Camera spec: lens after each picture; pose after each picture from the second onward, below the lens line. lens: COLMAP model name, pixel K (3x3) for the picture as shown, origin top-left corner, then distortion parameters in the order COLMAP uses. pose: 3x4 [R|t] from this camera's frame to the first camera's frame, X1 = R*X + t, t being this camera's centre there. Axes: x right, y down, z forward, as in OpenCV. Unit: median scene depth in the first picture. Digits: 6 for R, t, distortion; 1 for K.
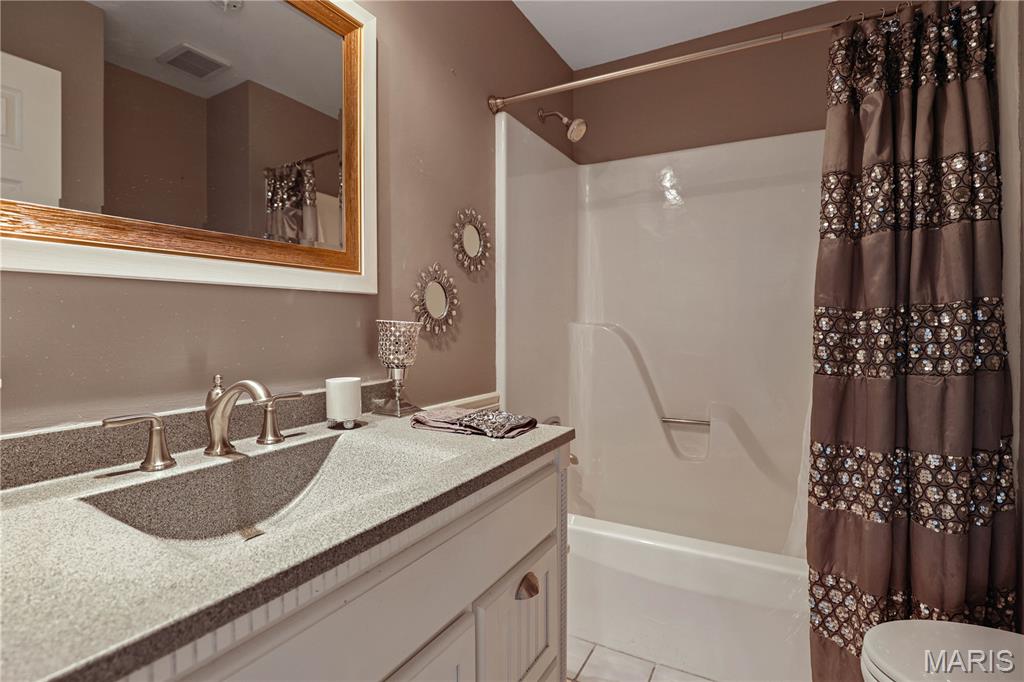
lens RADIAL K [[461.5, 0, 507.6], [0, 461.5, 336.3], [0, 0, 1]] dist [-0.012708, 0.001408]
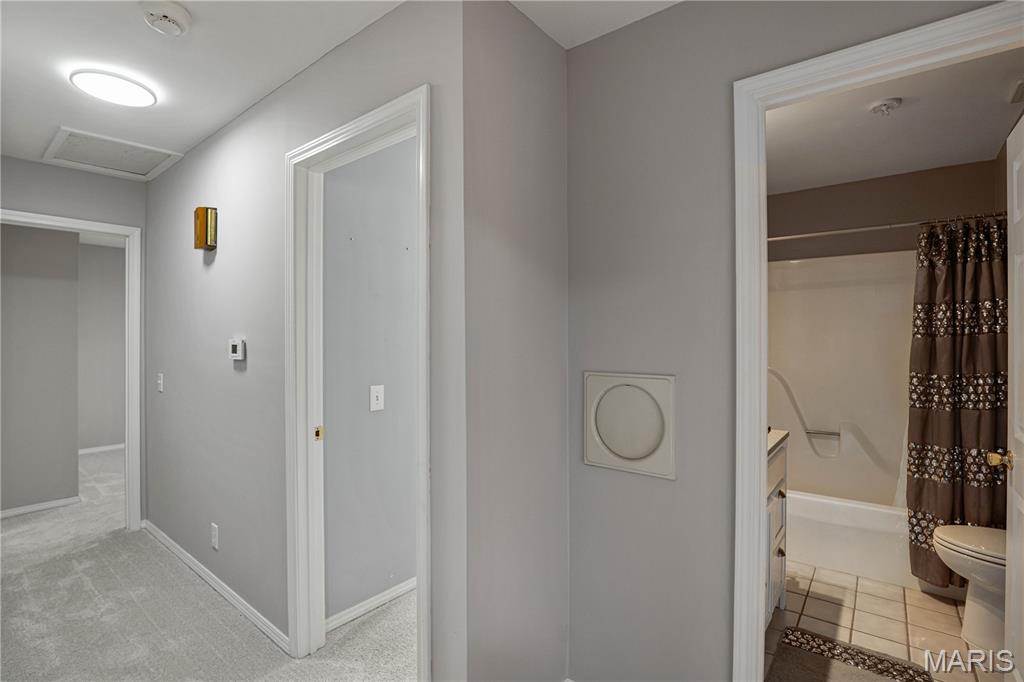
lens RADIAL K [[461.5, 0, 514.6], [0, 461.5, 343.4], [0, 0, 1]] dist [-0.012708, 0.001408]
pose [[0.988588, -0.001540, -0.150639, -0.735563], [-0.000465, 0.999912, -0.013272, -0.171646], [0.150647, 0.013190, 0.988500, -1.242331]]
